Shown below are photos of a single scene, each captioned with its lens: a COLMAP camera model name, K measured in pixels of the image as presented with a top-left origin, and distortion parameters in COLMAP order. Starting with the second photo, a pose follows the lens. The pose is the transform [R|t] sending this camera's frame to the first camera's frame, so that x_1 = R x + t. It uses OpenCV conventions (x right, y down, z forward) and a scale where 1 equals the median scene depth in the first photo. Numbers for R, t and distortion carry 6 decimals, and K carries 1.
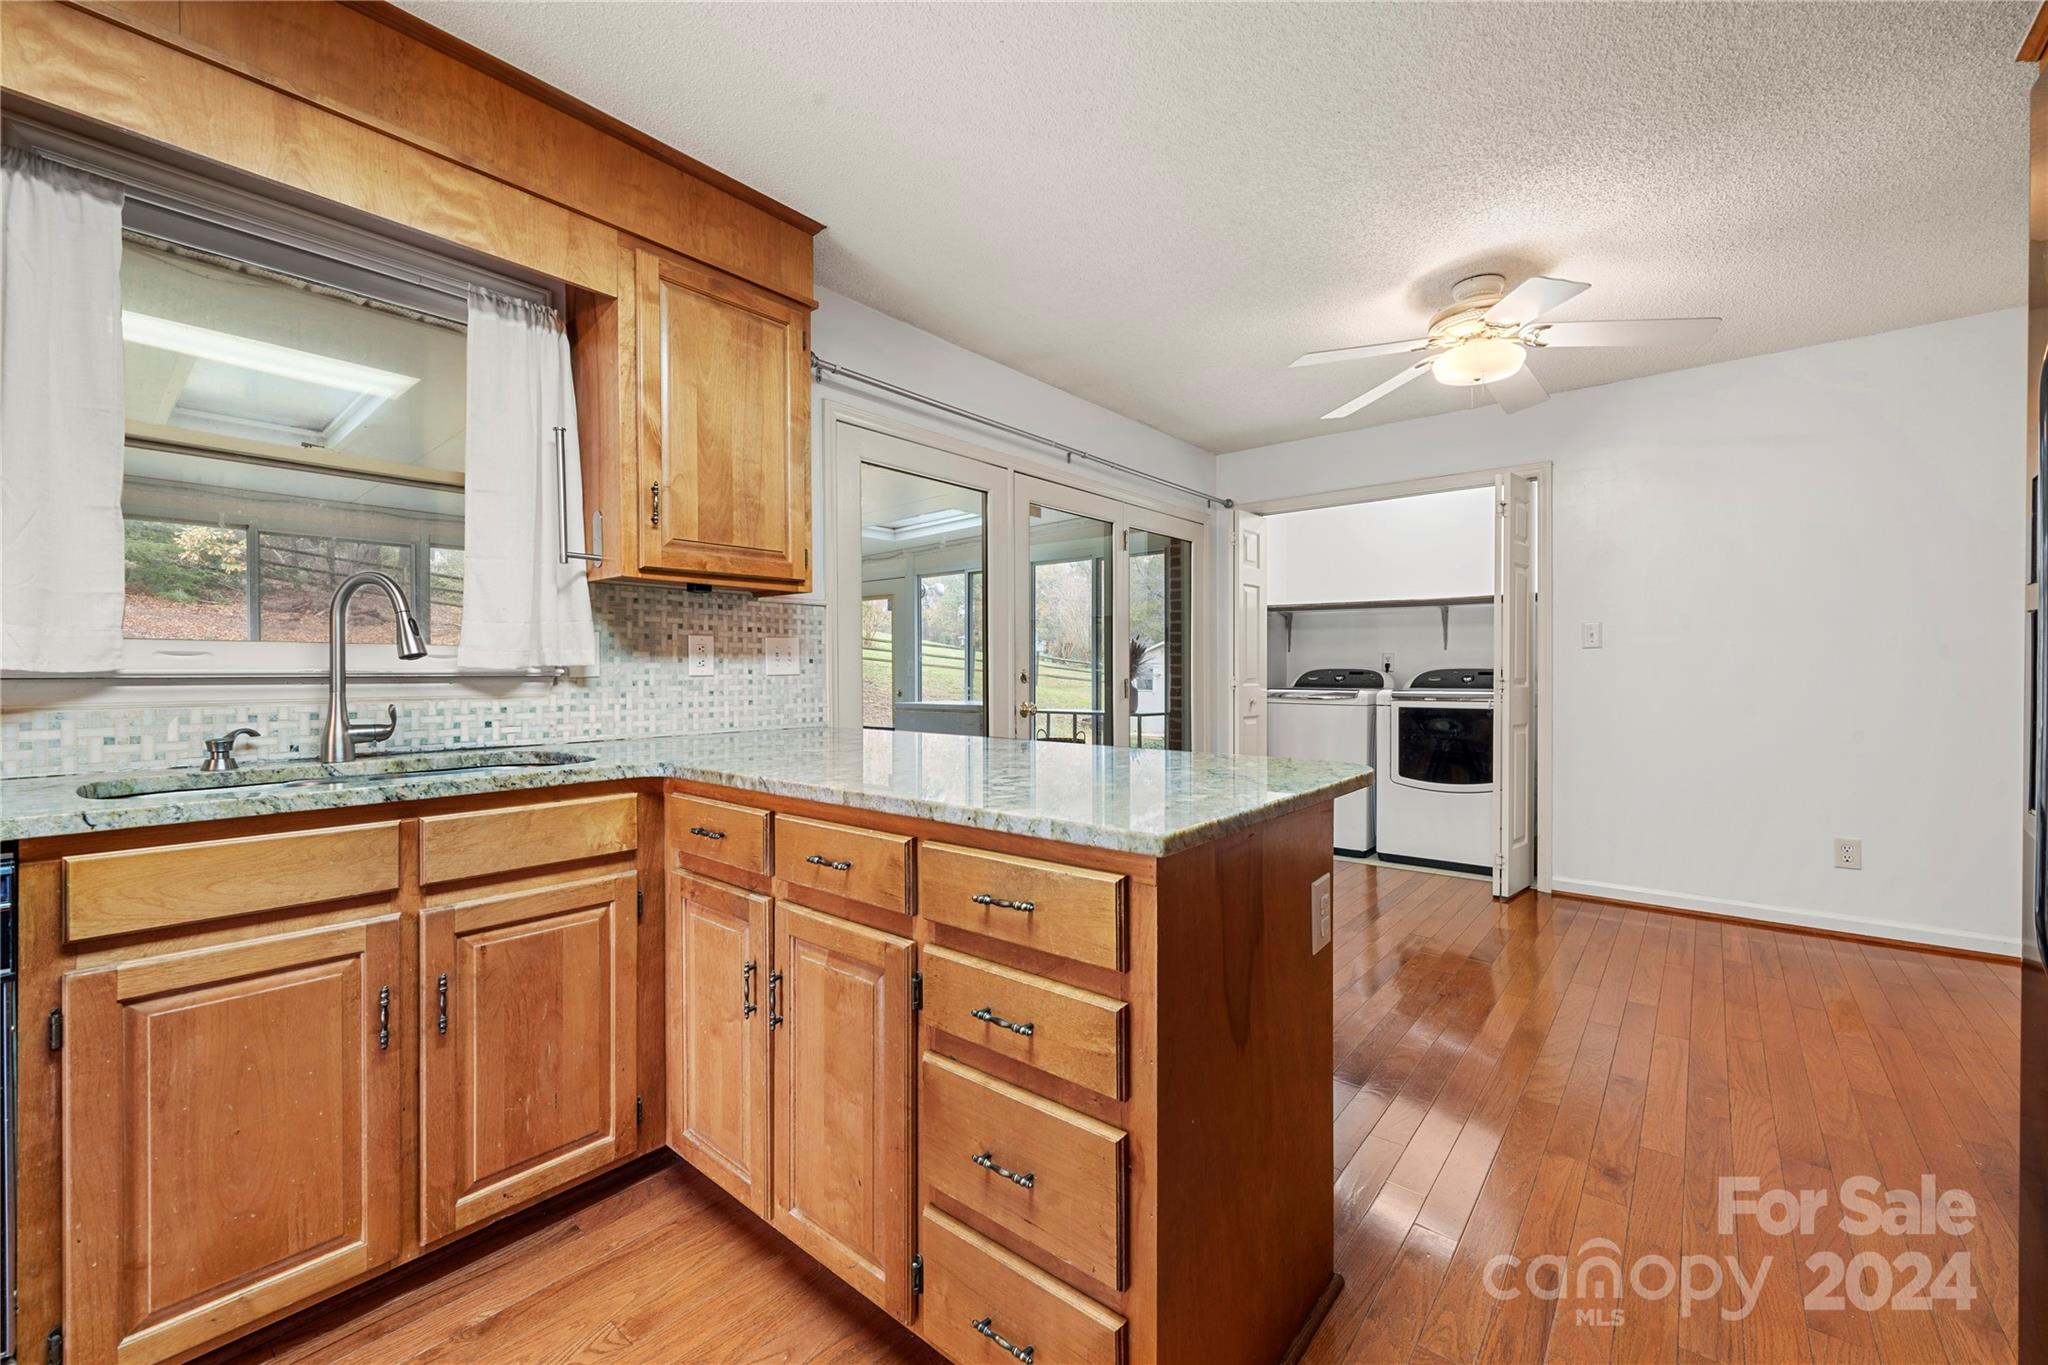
lens RADIAL K [[826.1, 0, 1016.0], [0, 826.1, 681.1], [0, 0, 1]] dist [0.000576, 0.000032]
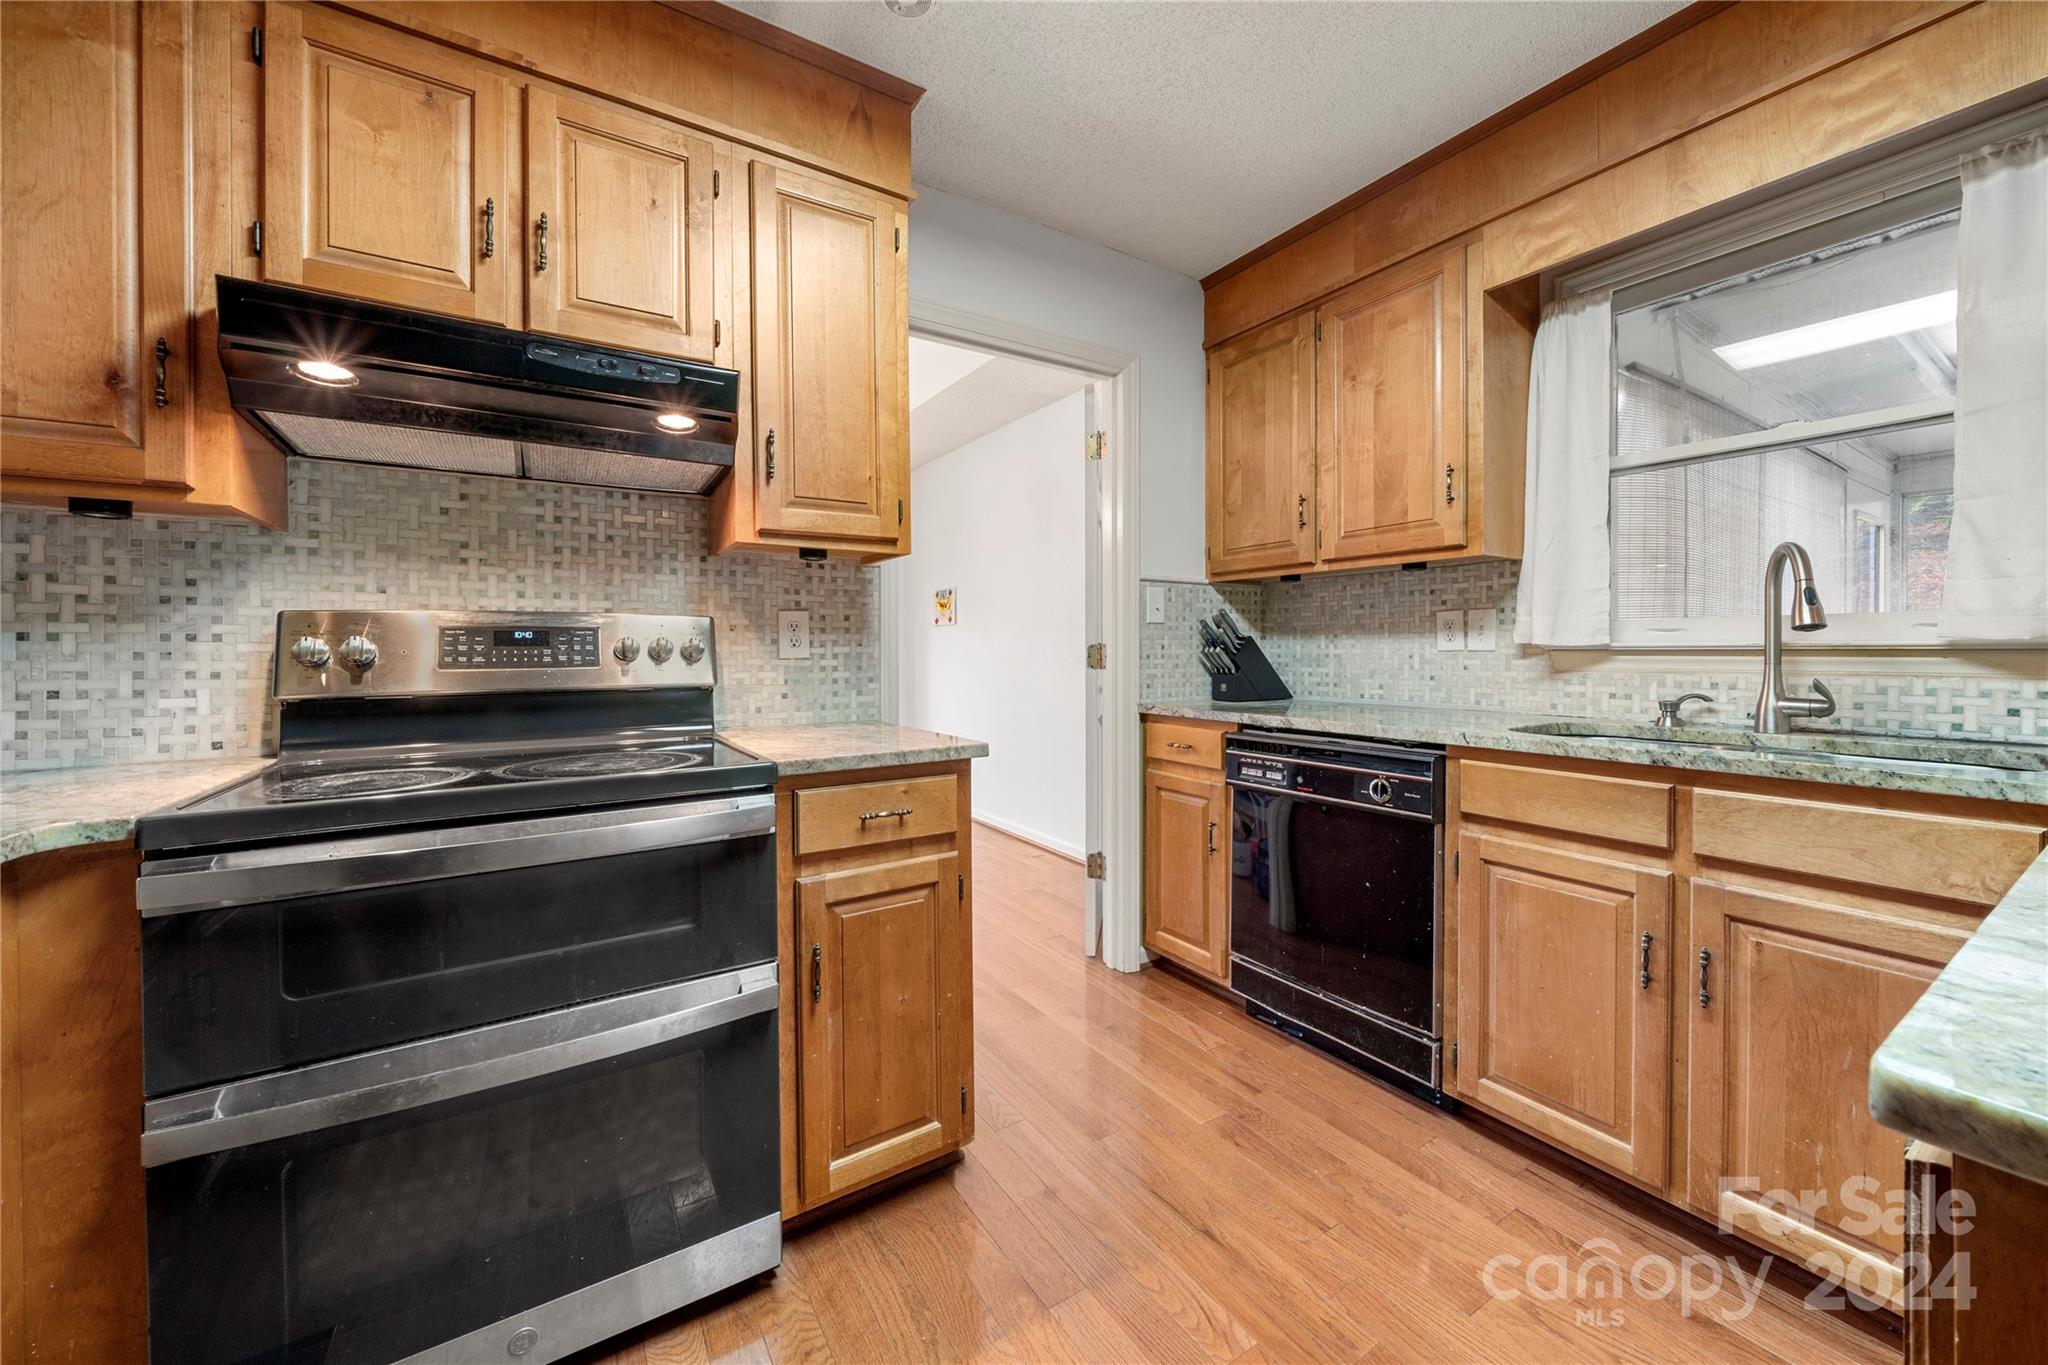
lens RADIAL K [[760.8, 0, 1026.2], [0, 760.8, 661.5], [0, 0, 1]] dist [-0.002345, 0.000024]
pose [[-0.297770, 0.017836, -0.954471, 0.373882], [-0.005320, 0.999779, 0.020342, -0.004672], [0.954623, 0.011135, -0.297609, 0.437040]]
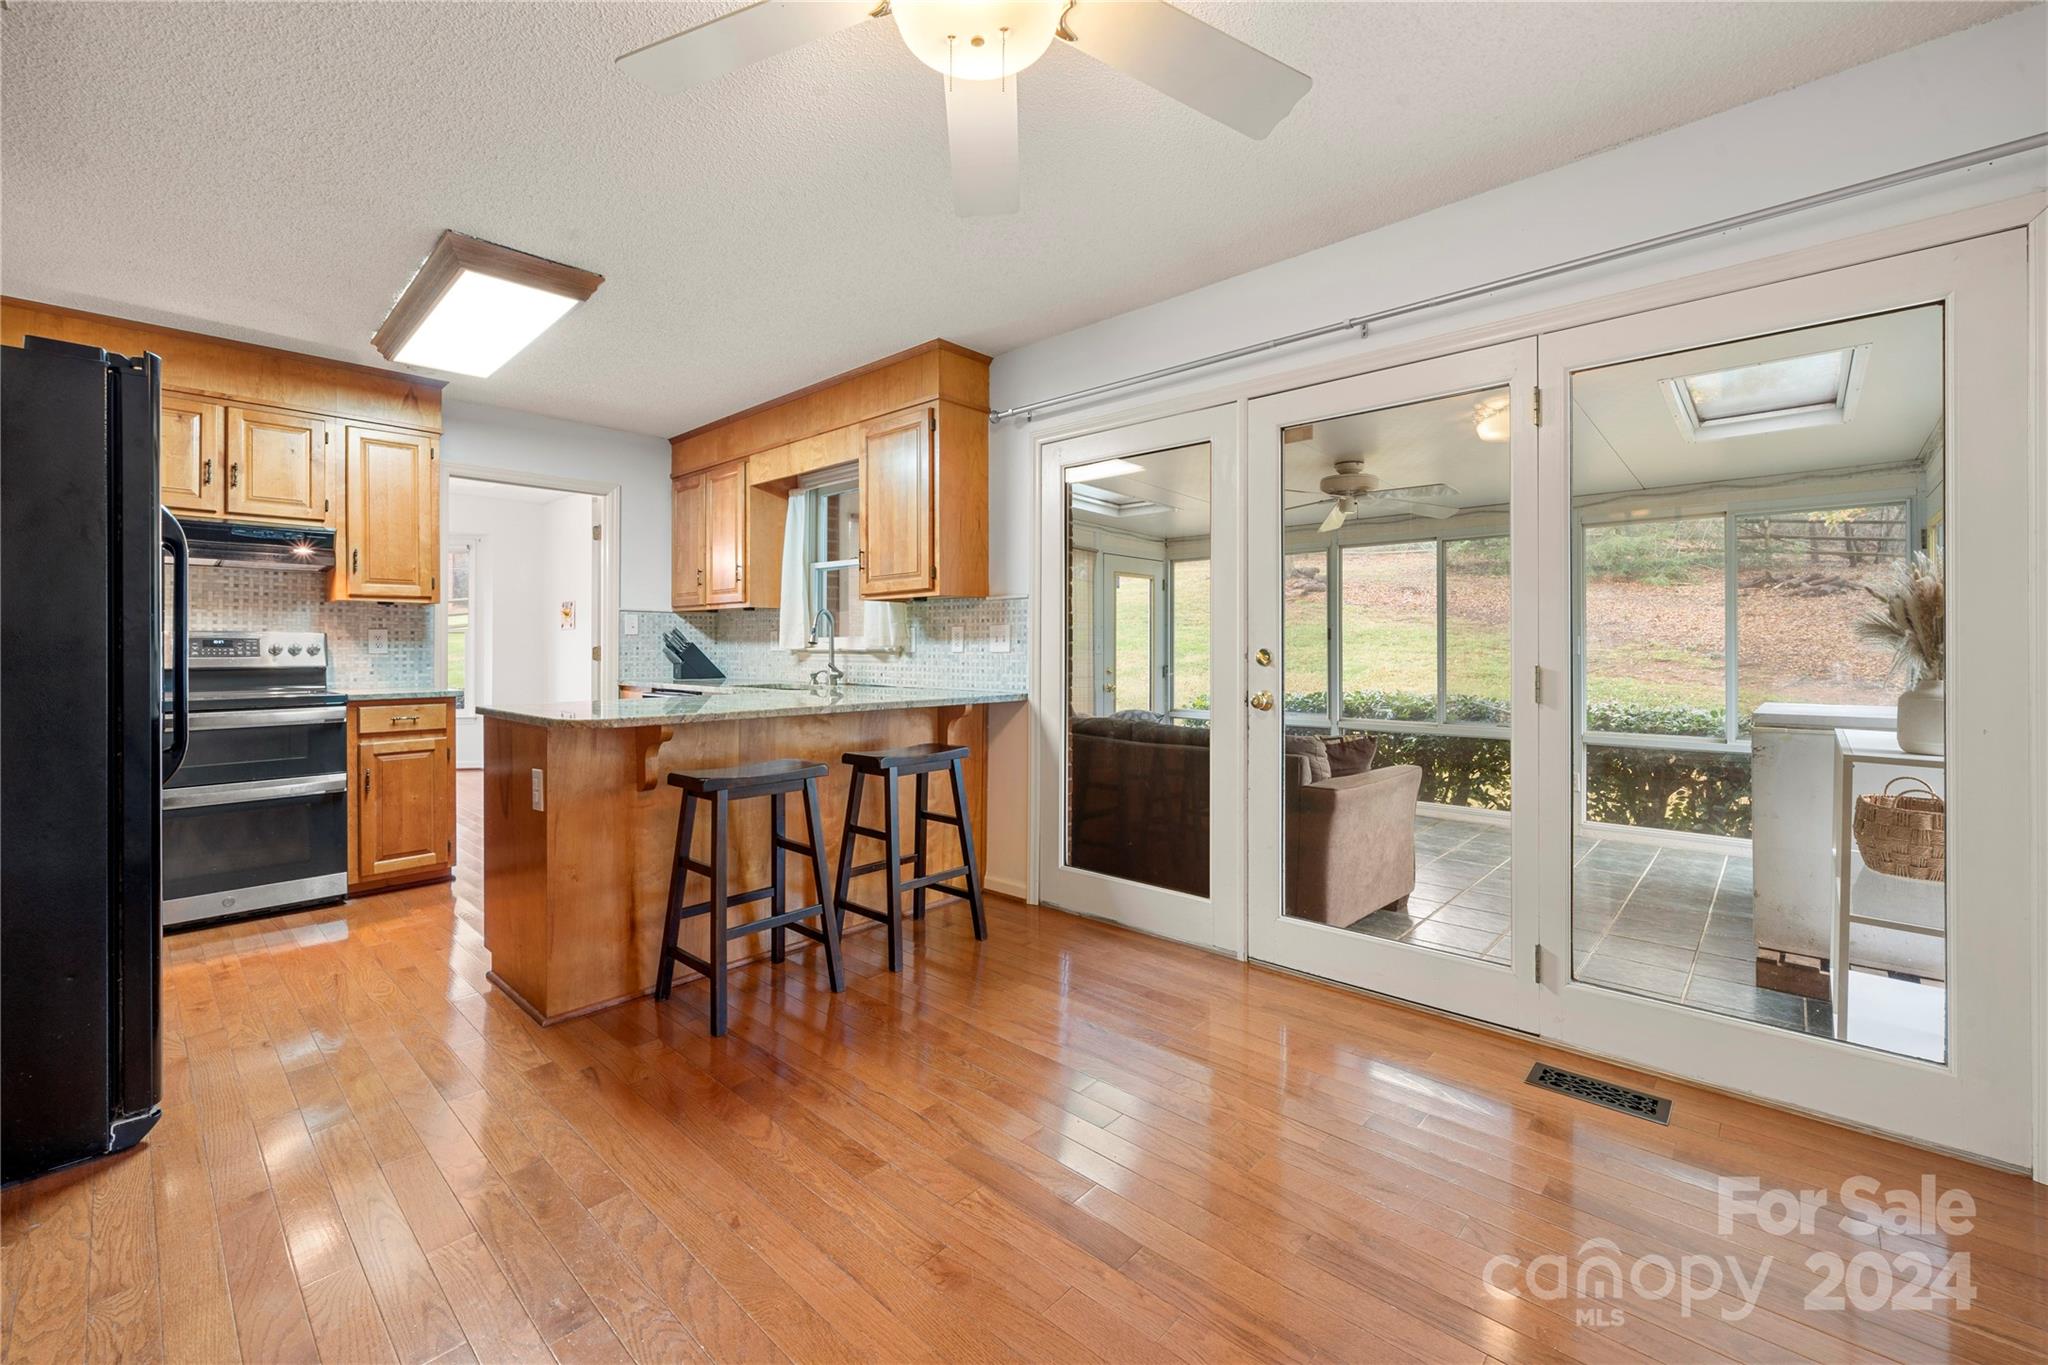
lens RADIAL K [[826.1, 0, 1020.1], [0, 826.1, 651.9], [0, 0, 1]] dist [0.000576, 0.000032]
pose [[-0.043414, 0.006875, -0.999034, 1.807432], [-0.012232, 0.999898, 0.007413, -0.031764], [0.998982, 0.012542, -0.043326, 1.829852]]
